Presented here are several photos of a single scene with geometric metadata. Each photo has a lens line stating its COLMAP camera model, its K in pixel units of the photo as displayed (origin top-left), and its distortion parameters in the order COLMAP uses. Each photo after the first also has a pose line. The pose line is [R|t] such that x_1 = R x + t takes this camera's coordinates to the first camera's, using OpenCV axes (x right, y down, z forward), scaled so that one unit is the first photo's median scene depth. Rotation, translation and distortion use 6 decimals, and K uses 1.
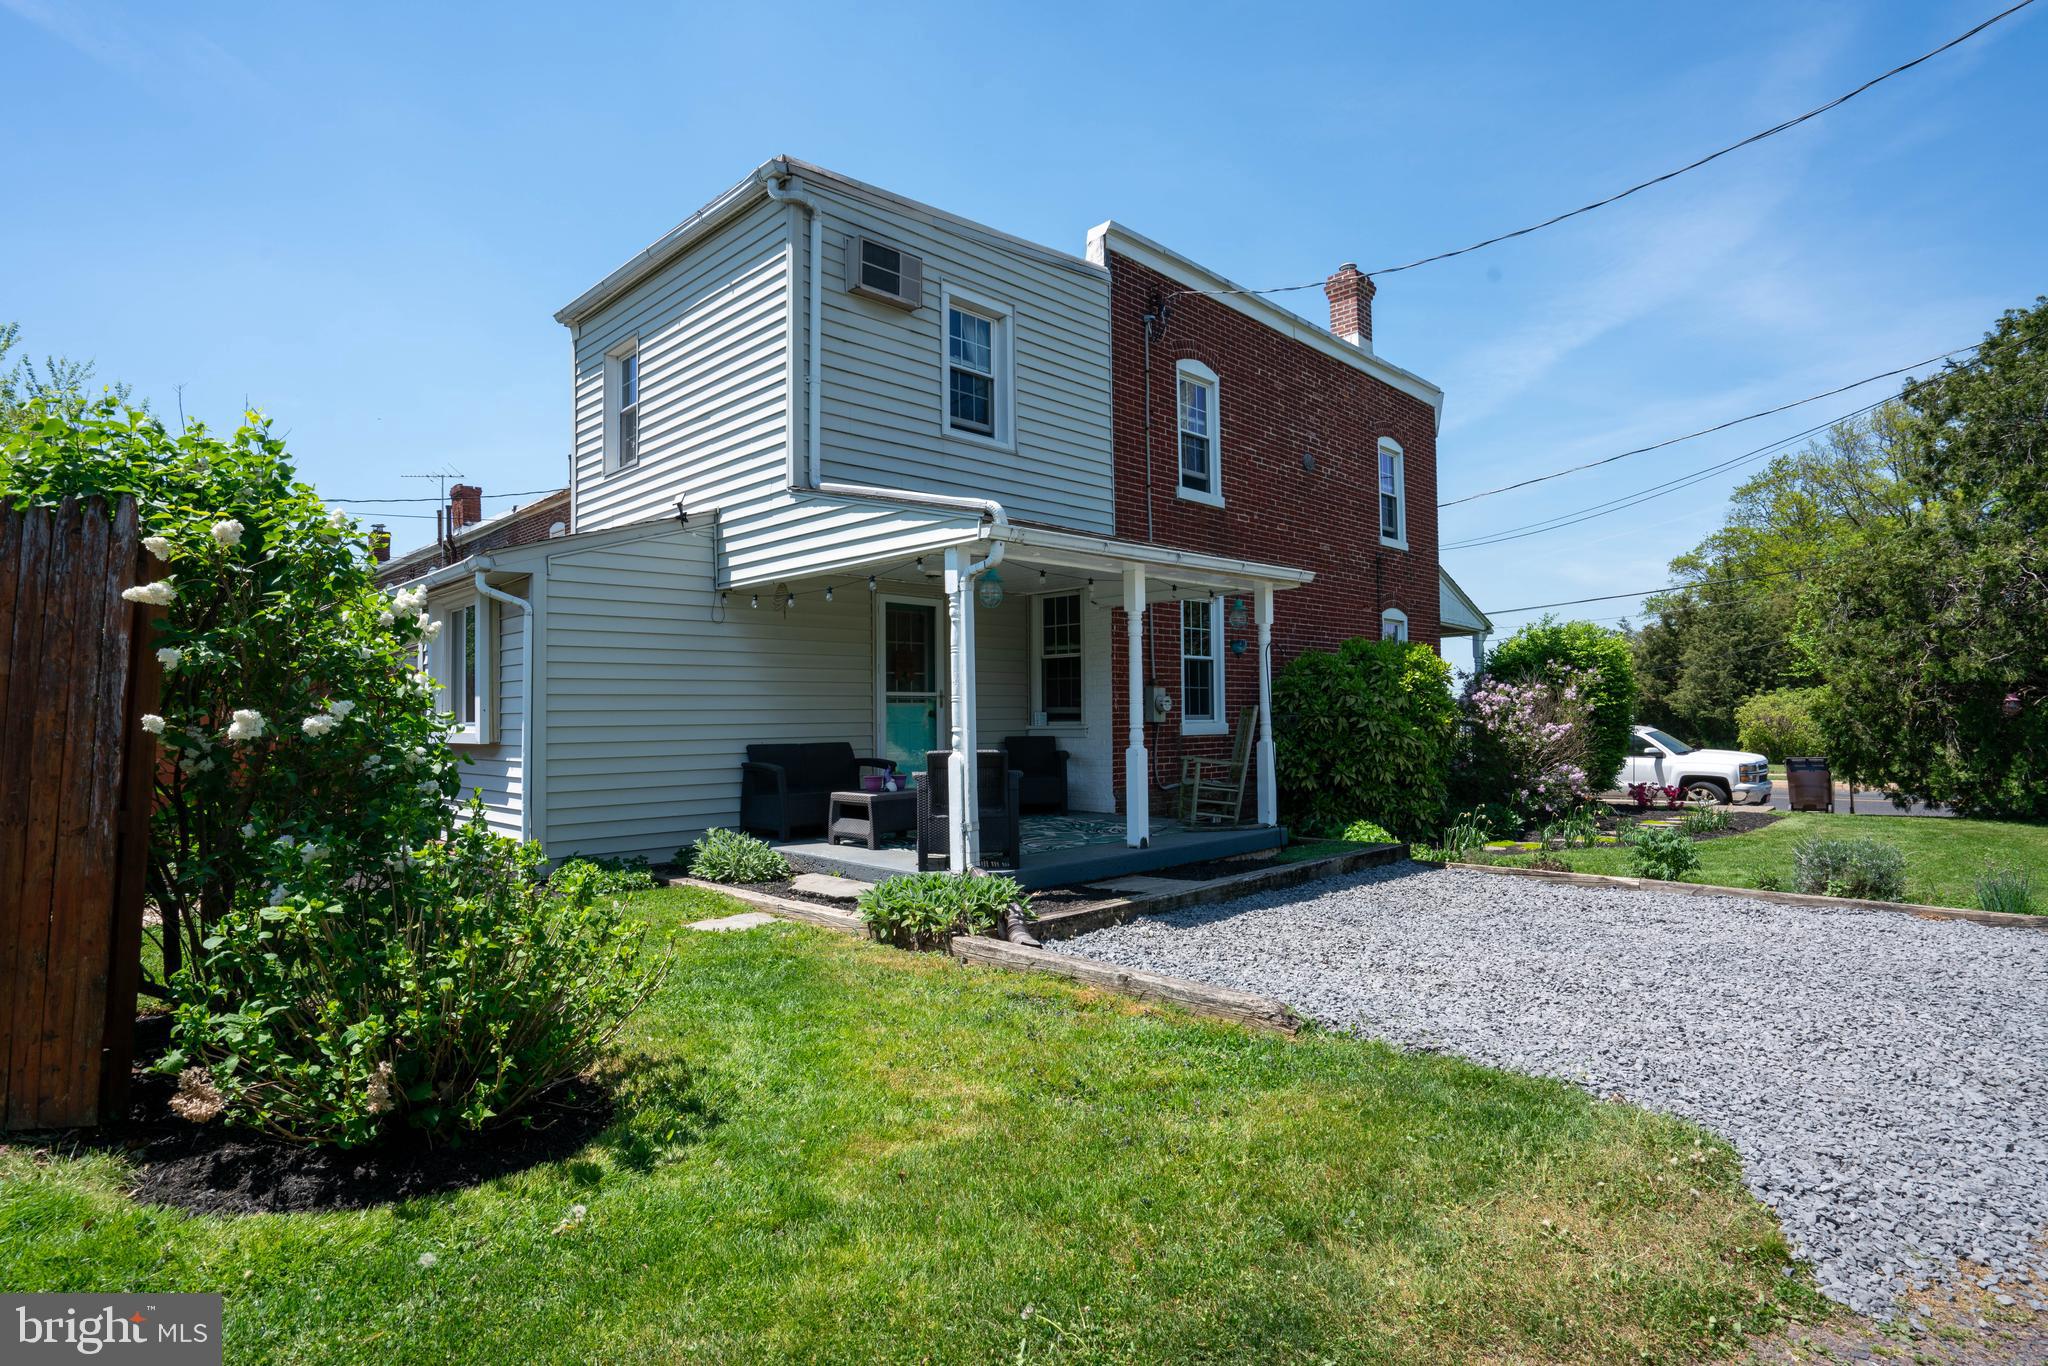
lens RADIAL K [[1040.5, 0, 1013.1], [0, 1040.5, 683.0], [0, 0, 1]] dist [-0.037865, -0.000142]
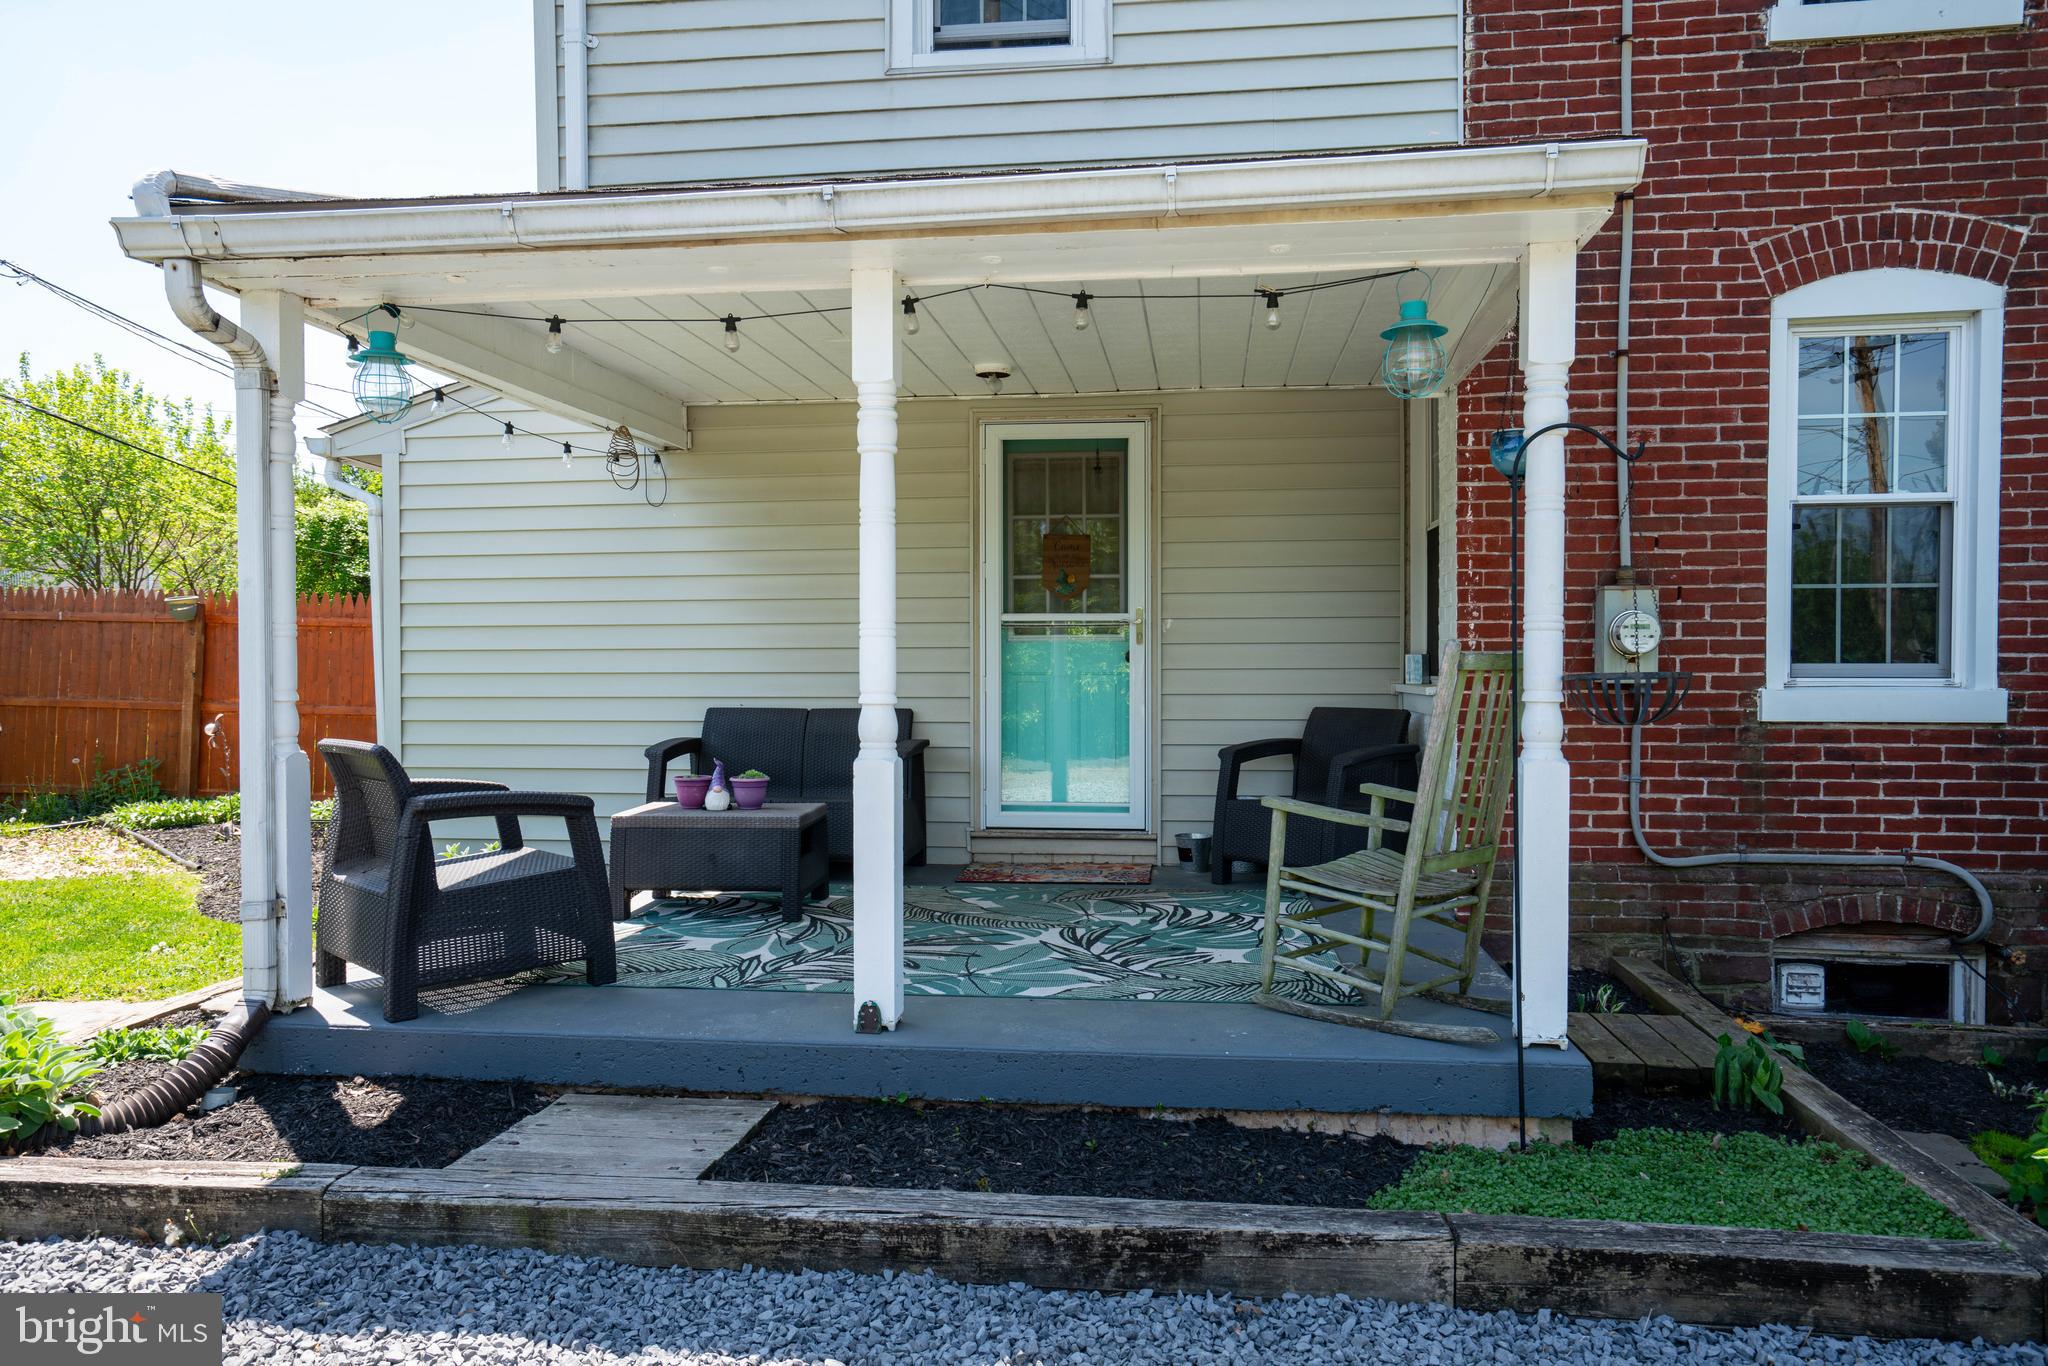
lens RADIAL K [[1348.0, 0, 1029.7], [0, 1348.0, 678.0], [0, 0, 1]] dist [0.006102, 0.016626]
pose [[0.639443, 0.018851, -0.768607, 0.401607], [0.020069, 0.998949, 0.041197, 0.012789], [0.768576, -0.041768, 0.638393, 0.572216]]
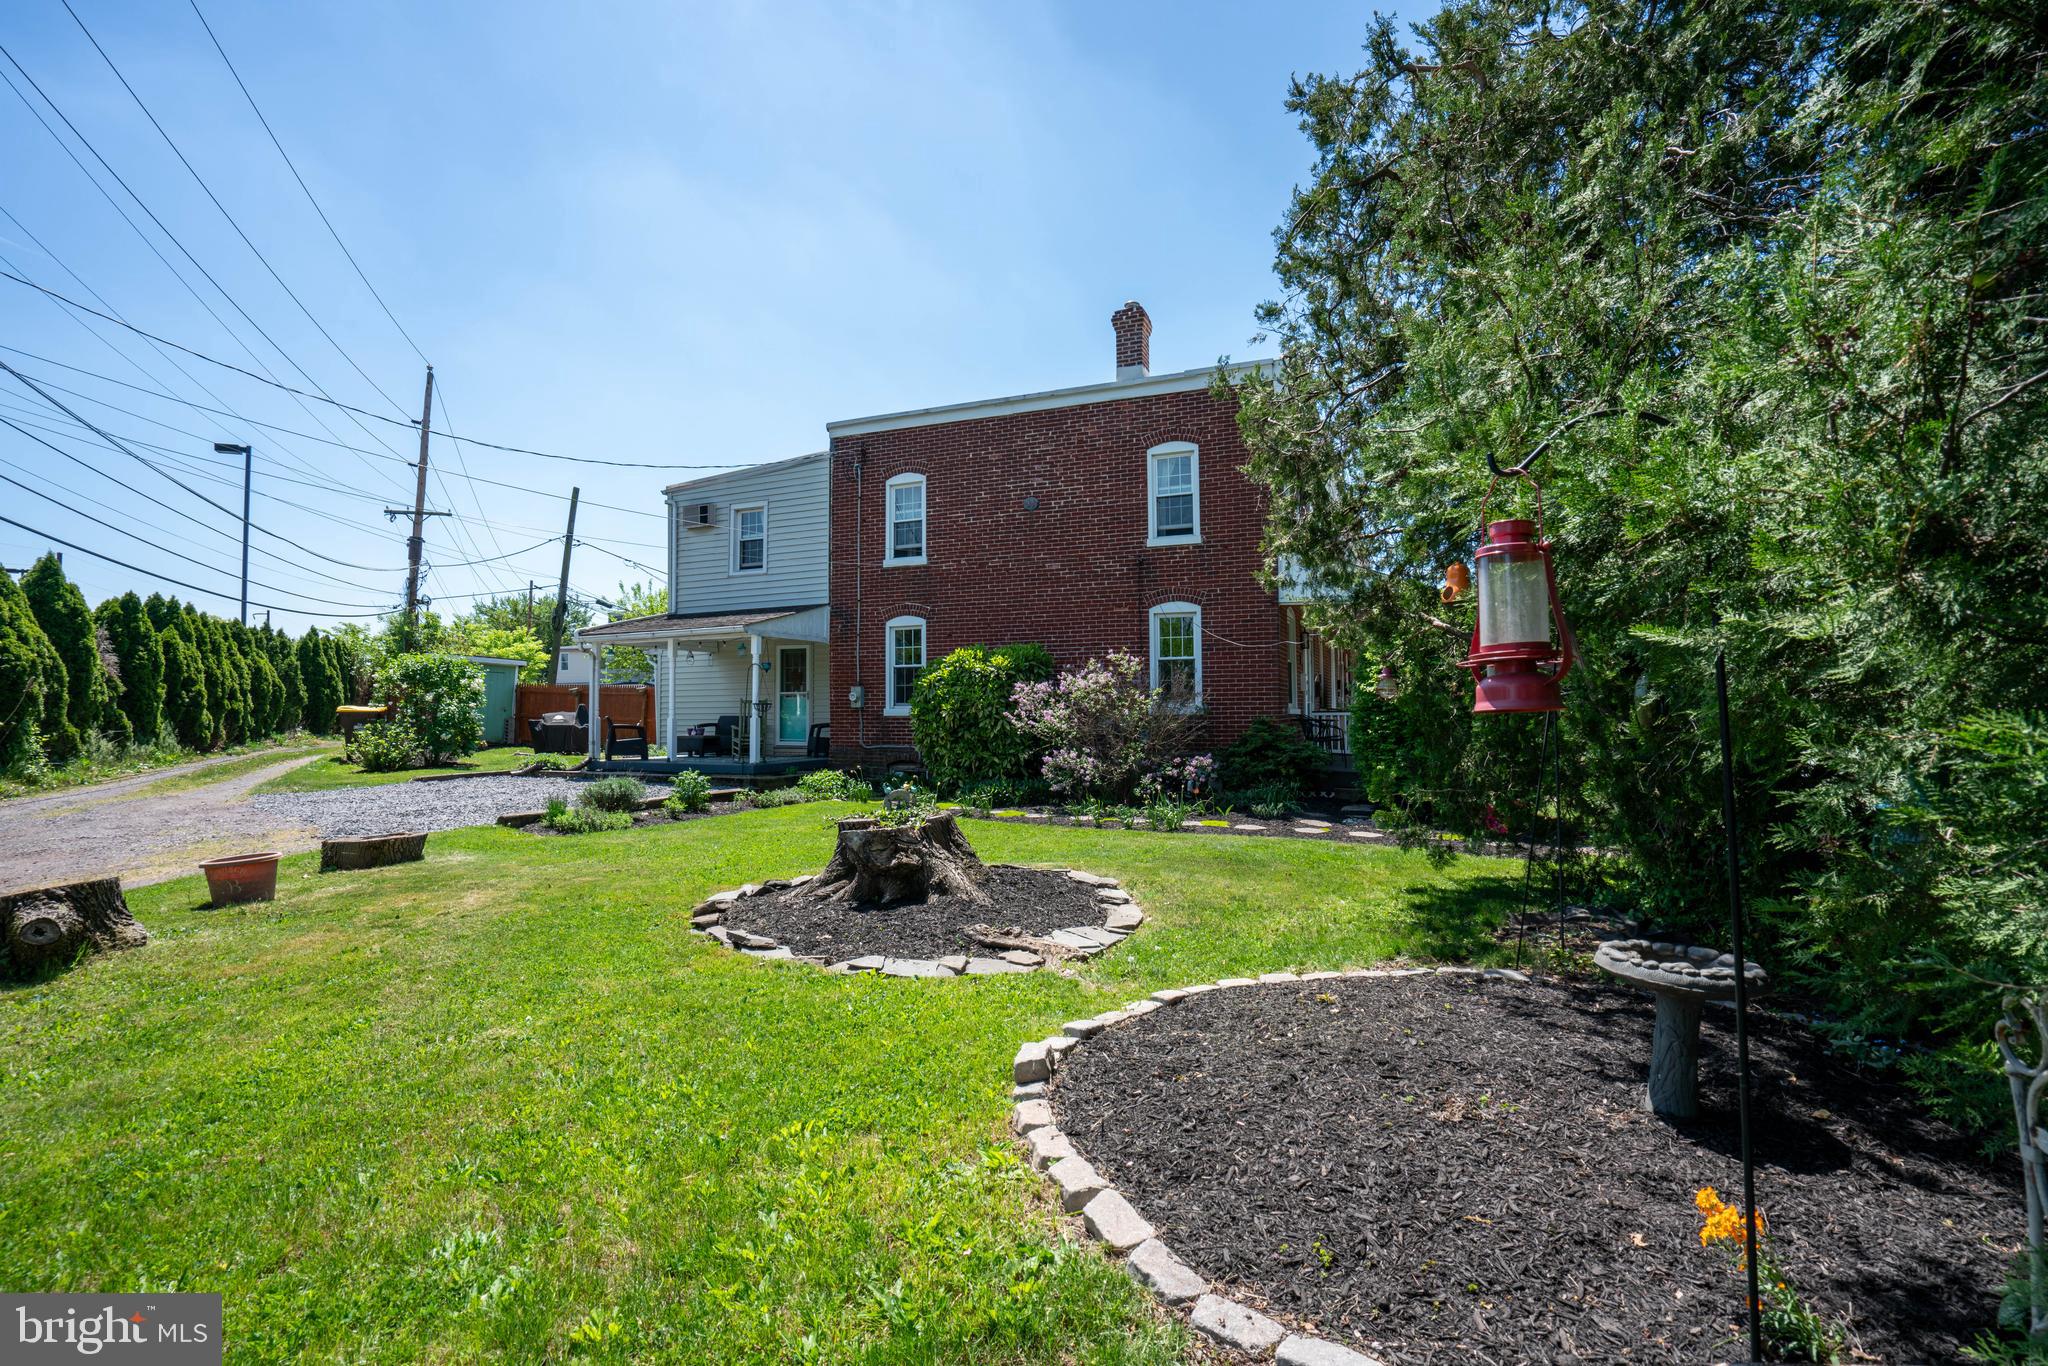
lens RADIAL K [[949.2, 0, 1002.5], [0, 949.2, 676.6], [0, 0, 1]] dist [-0.014406, 0.002215]
pose [[0.363535, -0.029343, -0.931118, 1.790446], [0.029006, 0.999376, -0.020169, 0.027928], [0.931129, -0.019676, 0.364159, 0.715938]]
